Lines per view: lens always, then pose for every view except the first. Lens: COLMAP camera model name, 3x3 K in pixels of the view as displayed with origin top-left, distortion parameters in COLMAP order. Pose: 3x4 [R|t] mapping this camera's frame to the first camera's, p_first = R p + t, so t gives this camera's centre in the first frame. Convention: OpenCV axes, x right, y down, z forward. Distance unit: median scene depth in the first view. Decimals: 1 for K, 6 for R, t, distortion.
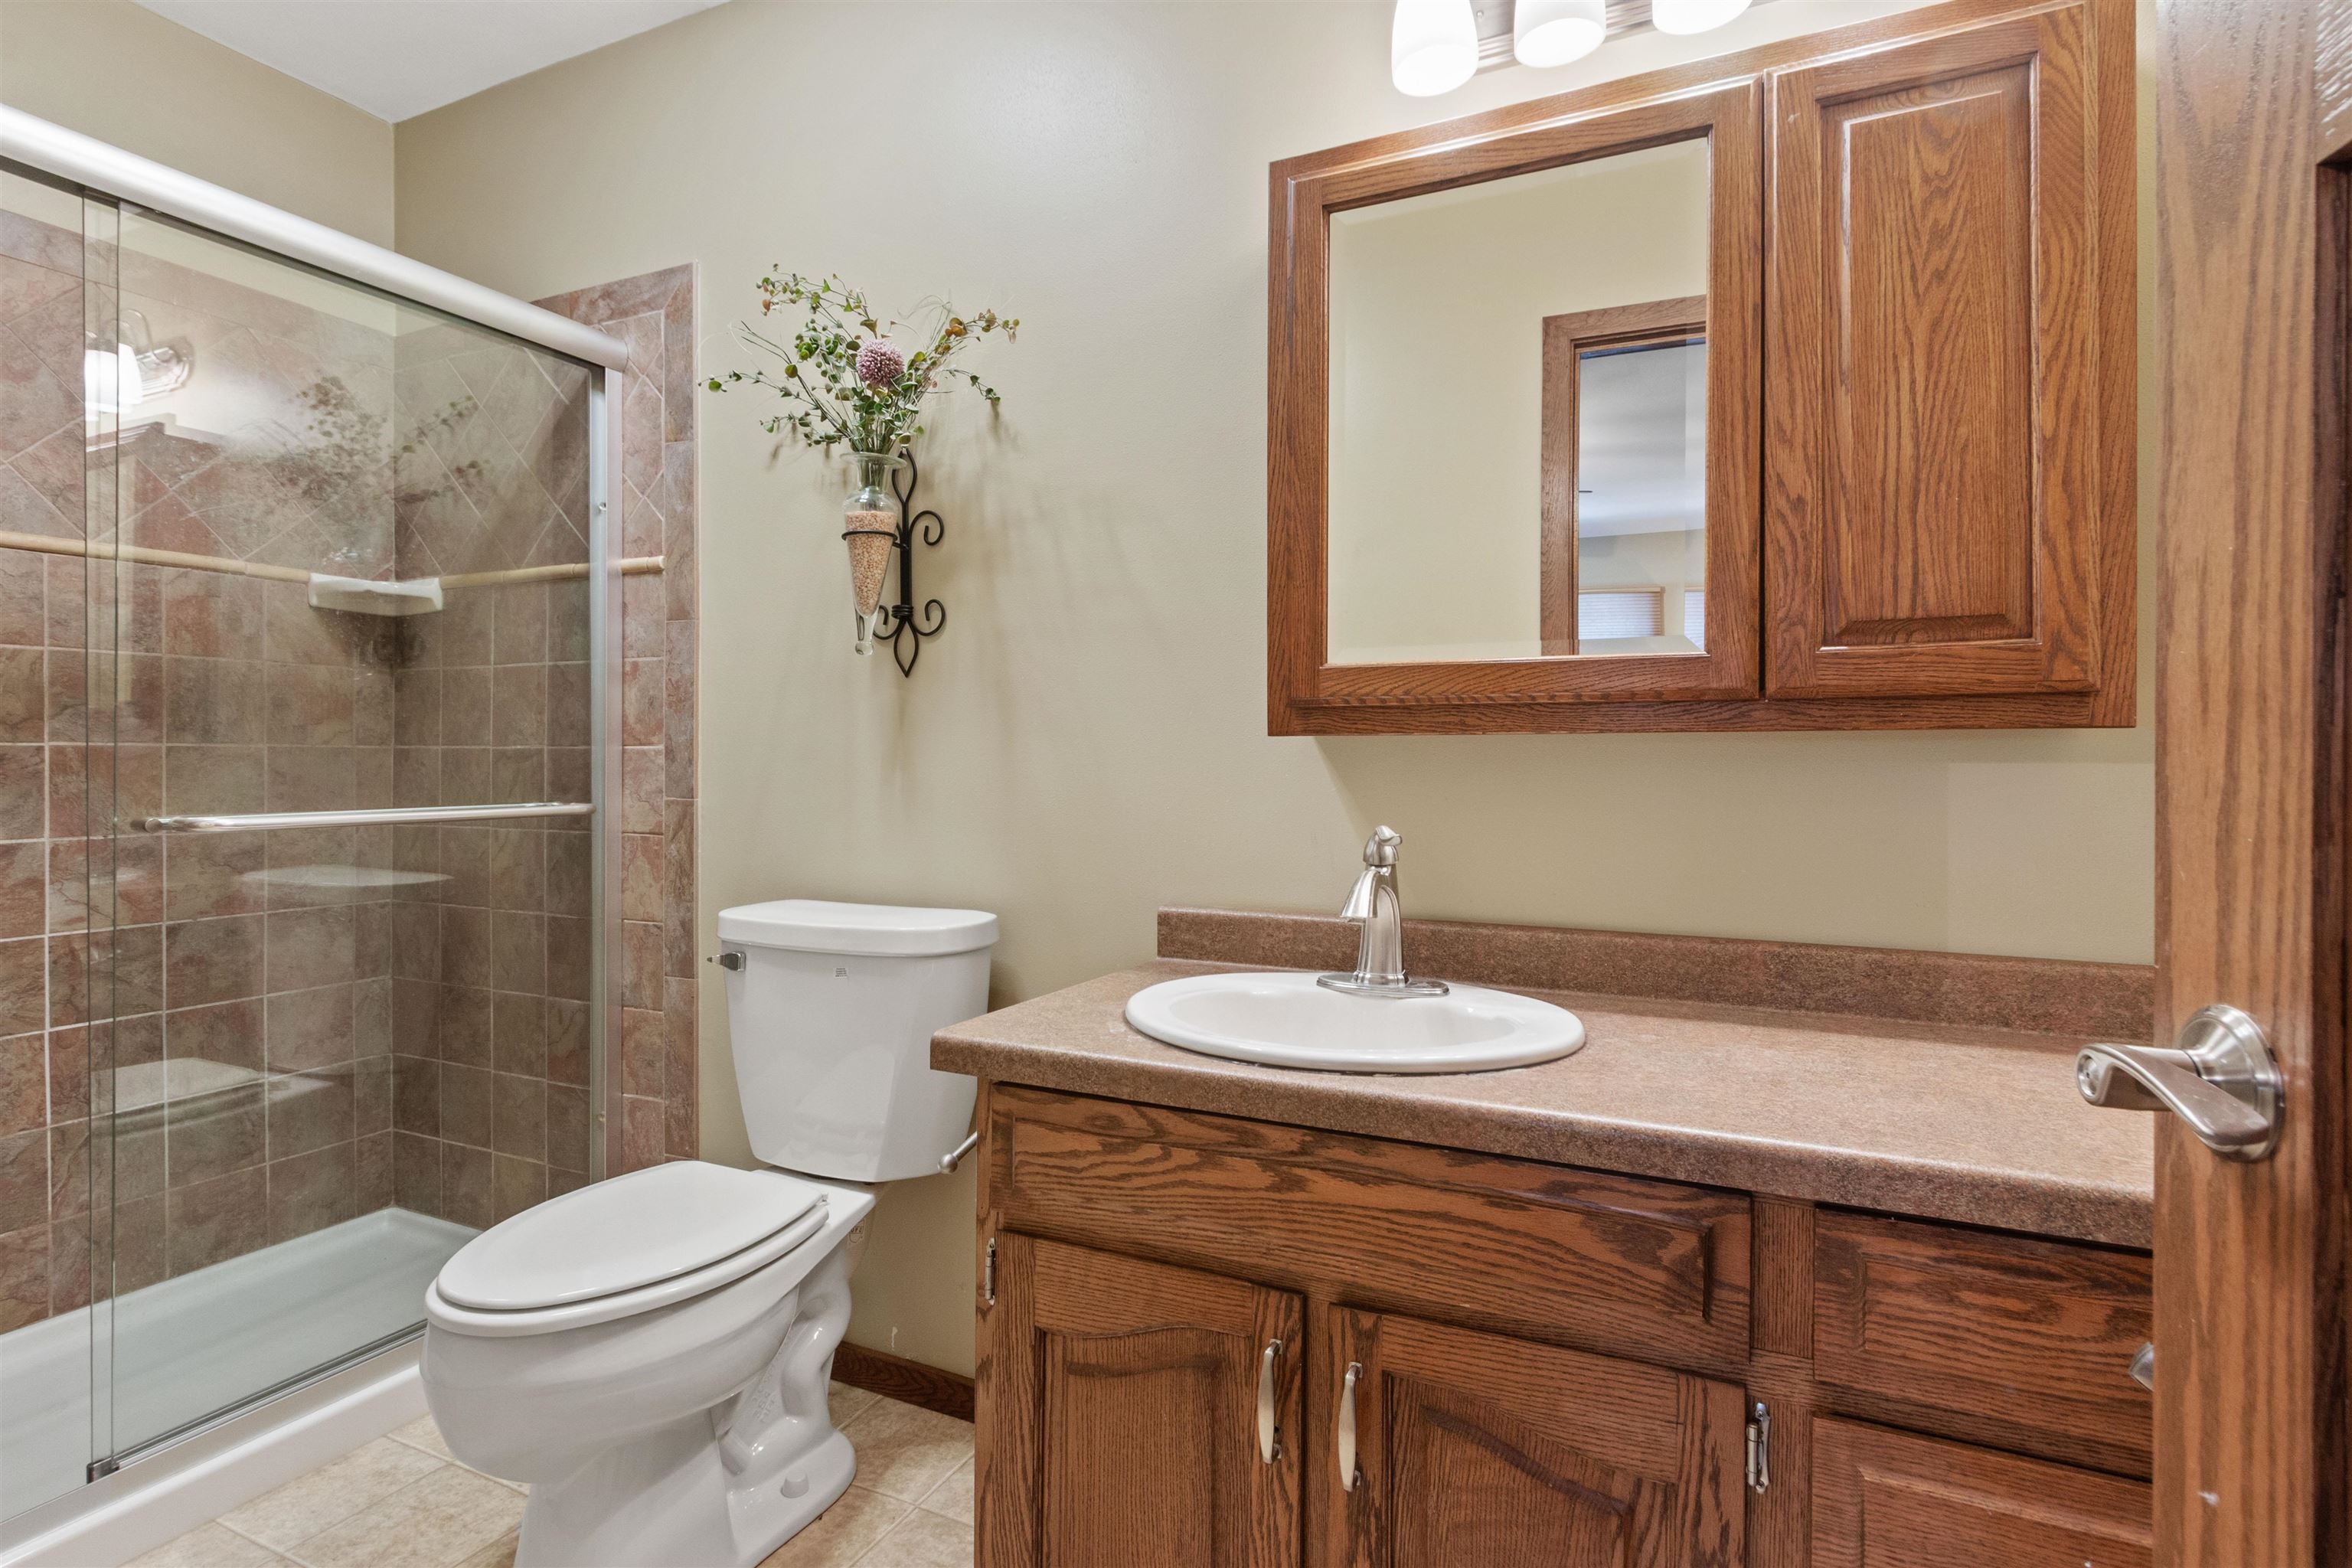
lens RADIAL K [[1166.5, 0, 1155.1], [0, 1166.5, 754.2], [0, 0, 1]] dist [0.007164, -0.003223]
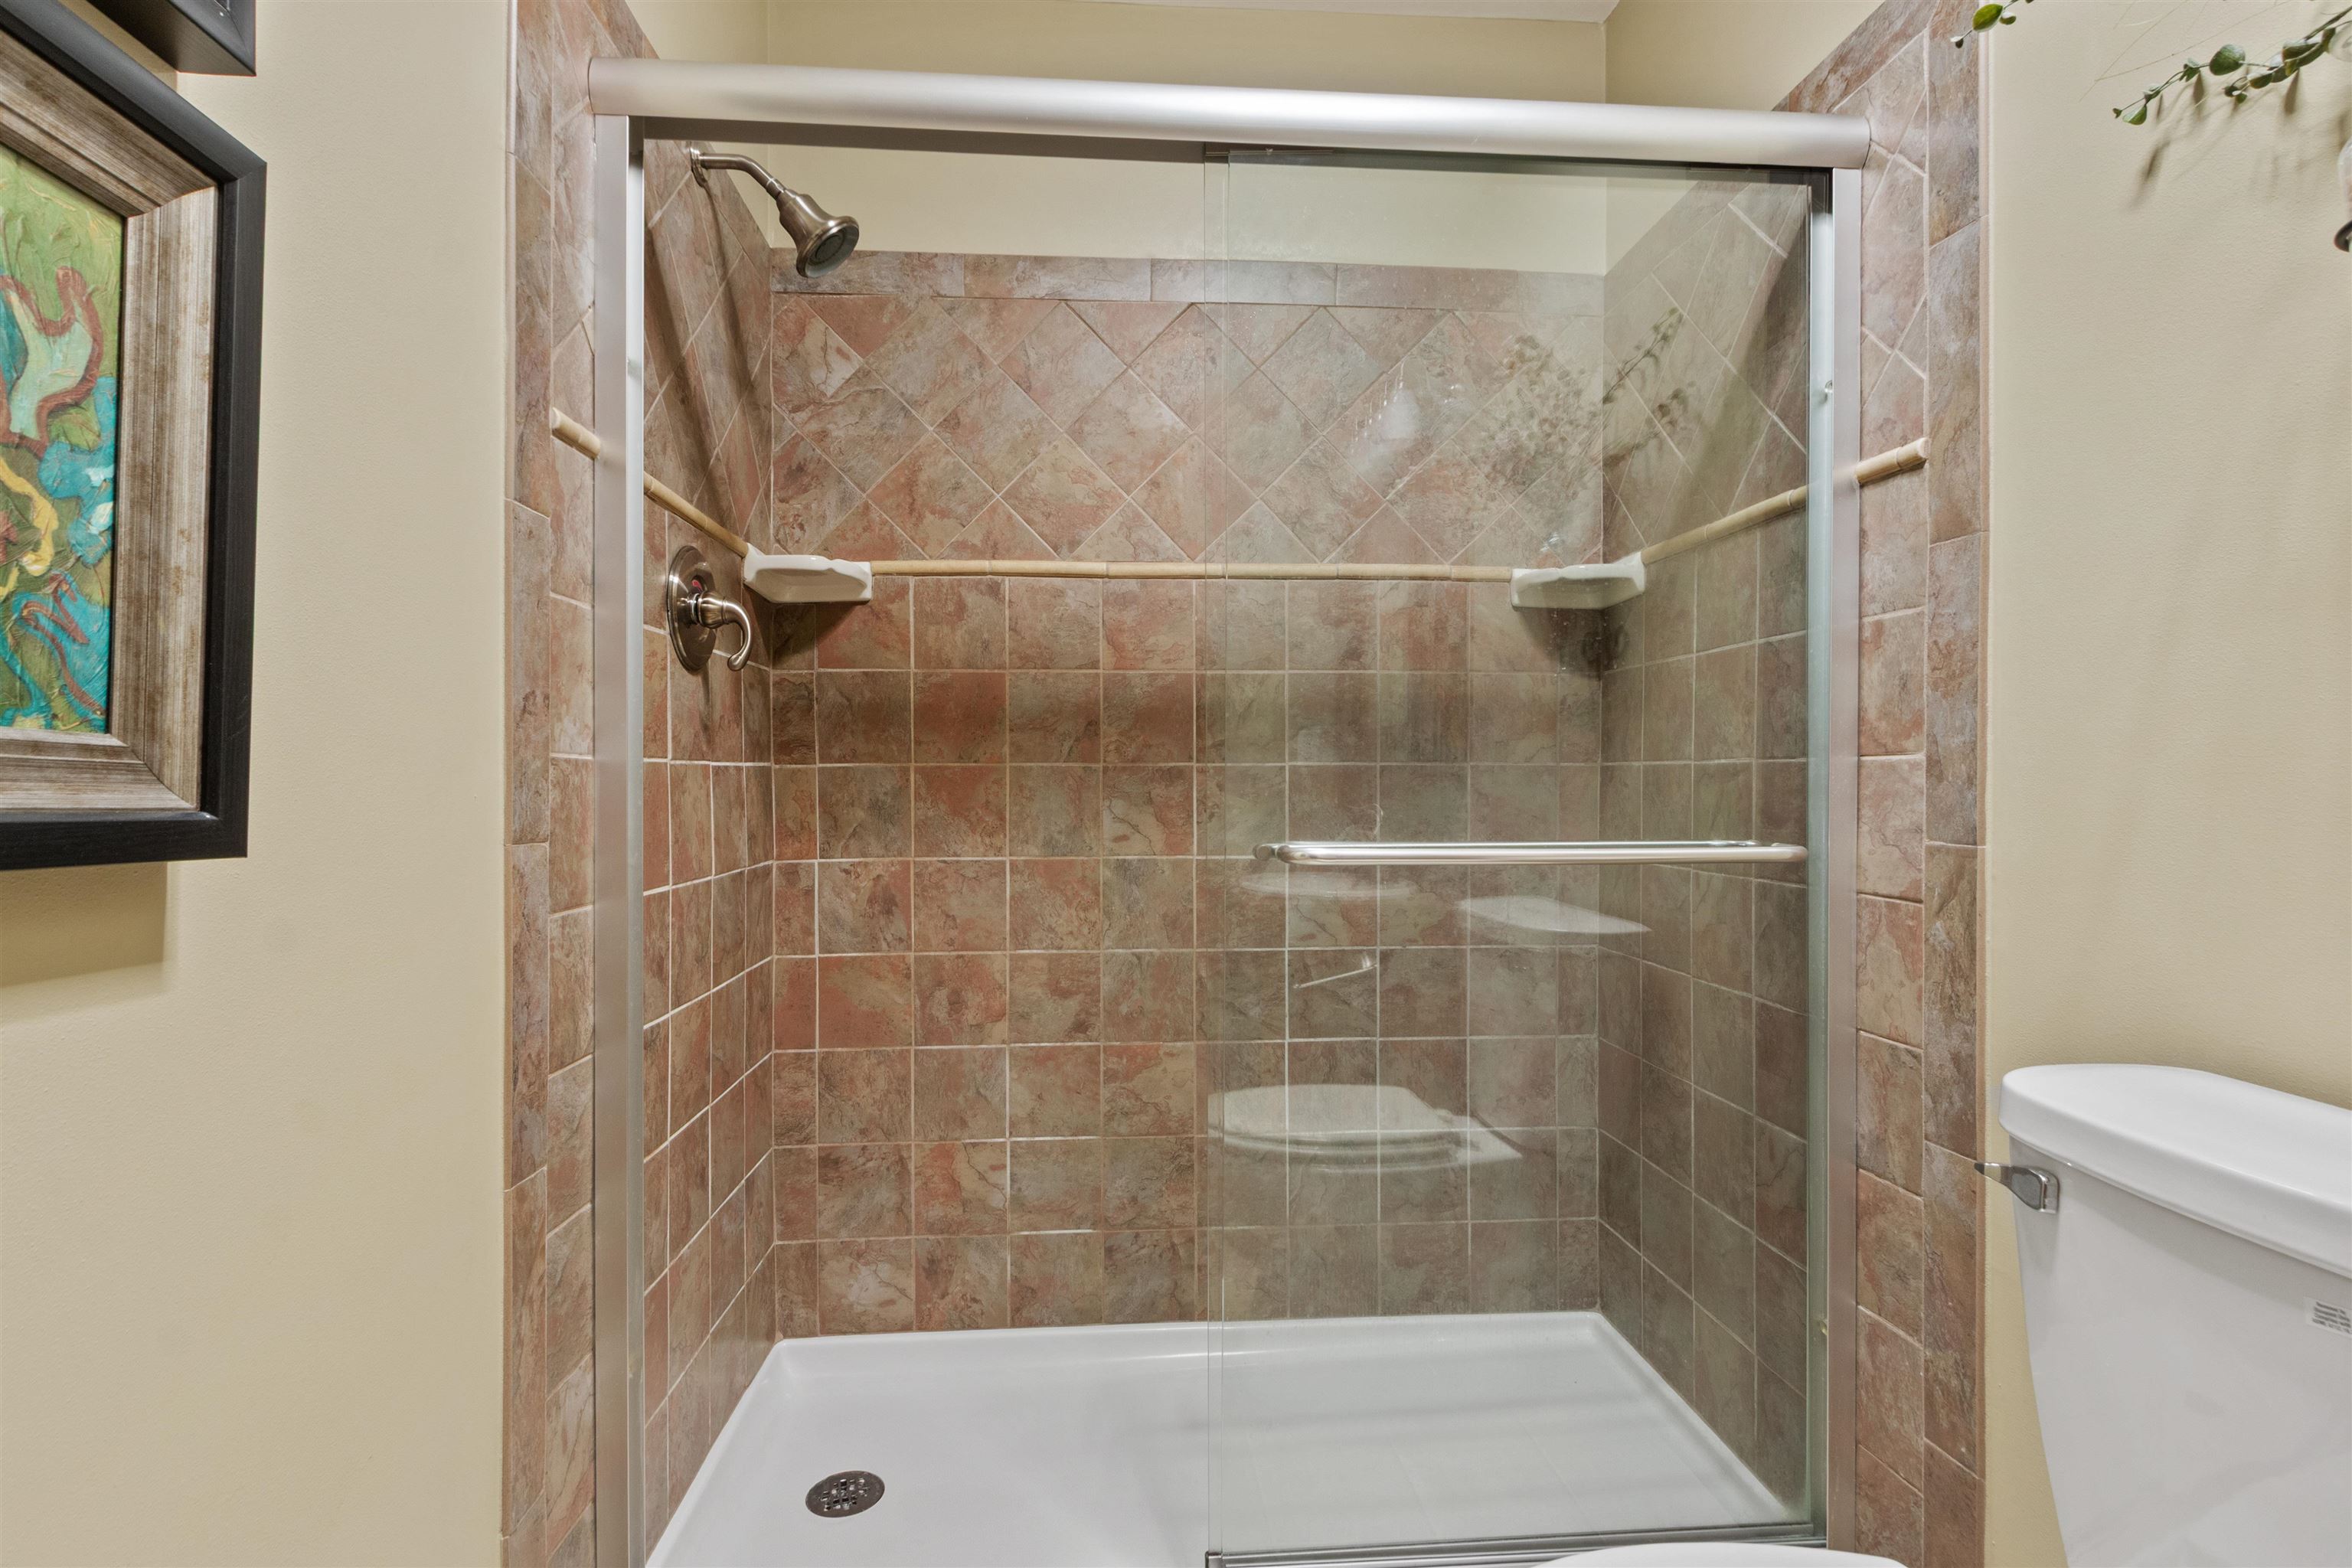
lens RADIAL K [[1166.5, 0, 1176.9], [0, 1166.5, 787.9], [0, 0, 1]] dist [0.007164, -0.003223]
pose [[0.513167, 0.004466, -0.858277, -0.103875], [0.003975, 0.999963, 0.007580, 0.004118], [0.858279, -0.007302, 0.513131, 0.367648]]
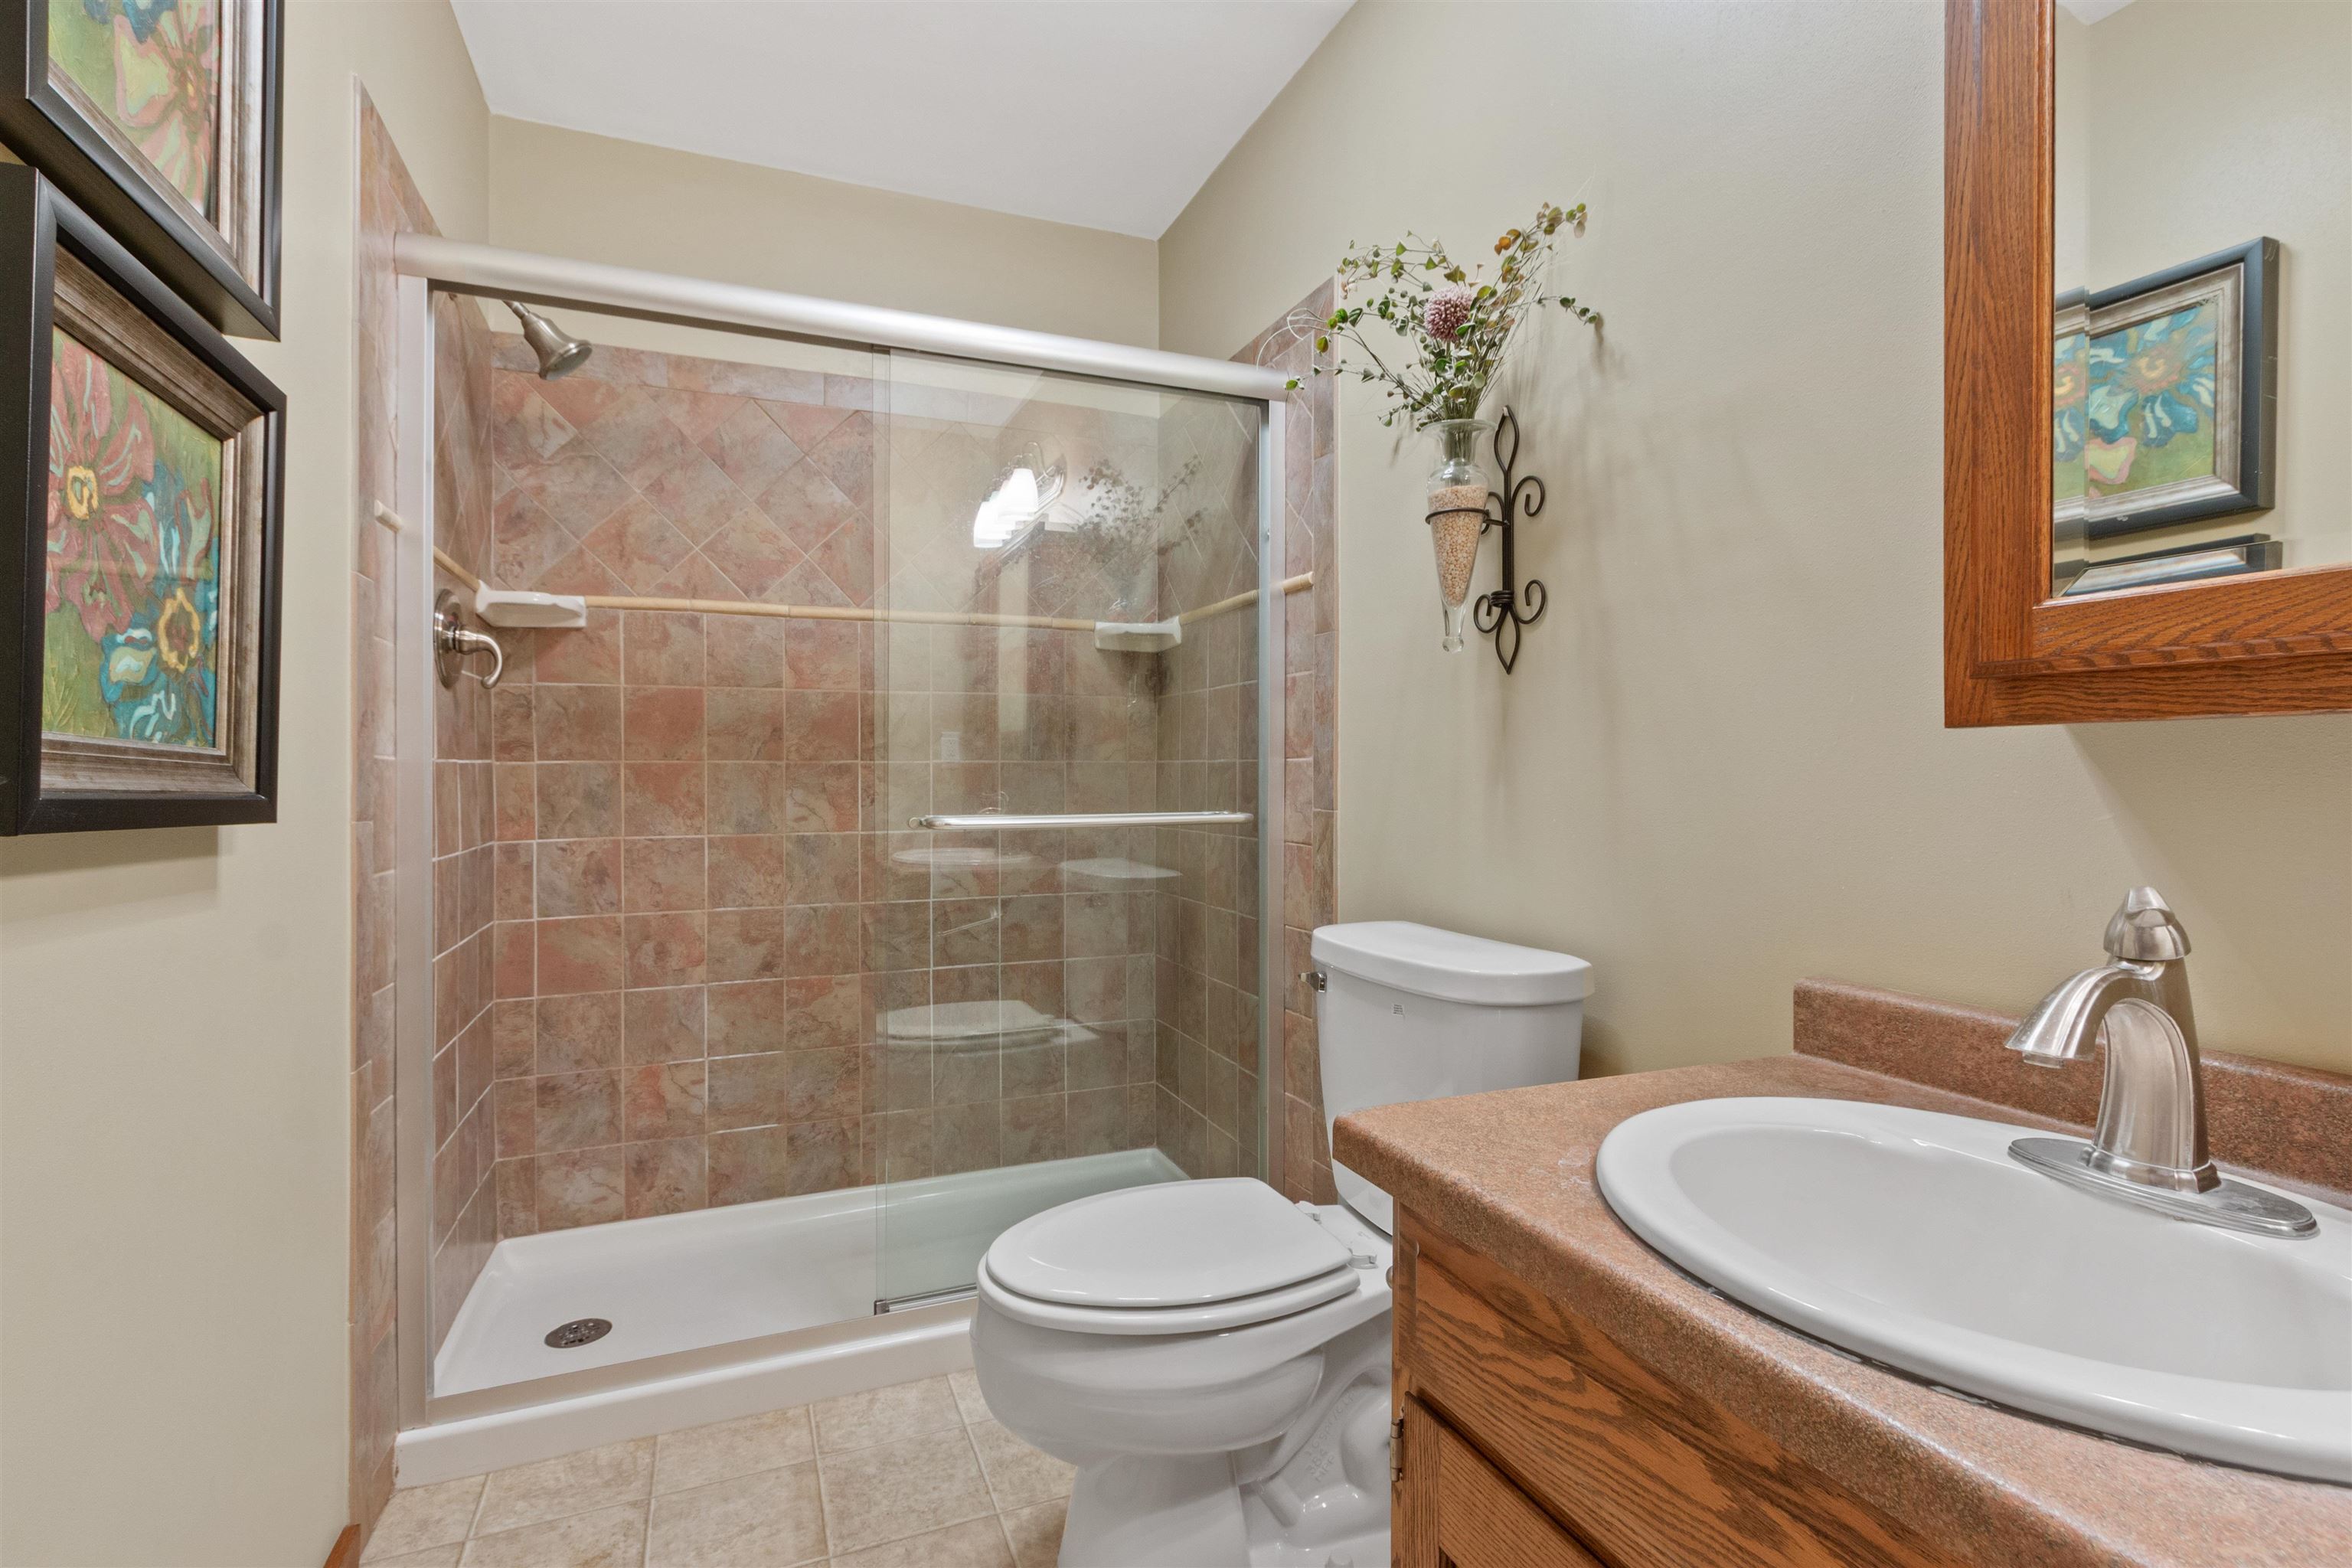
lens RADIAL K [[1096.5, 0, 1172.6], [0, 1096.5, 769.8], [0, 0, 1]] dist [0.004465, -0.001245]
pose [[0.749922, -0.004706, -0.661510, 0.121957], [0.005363, 0.999985, -0.001035, 0.003693], [0.661505, -0.002772, 0.749936, 0.204172]]
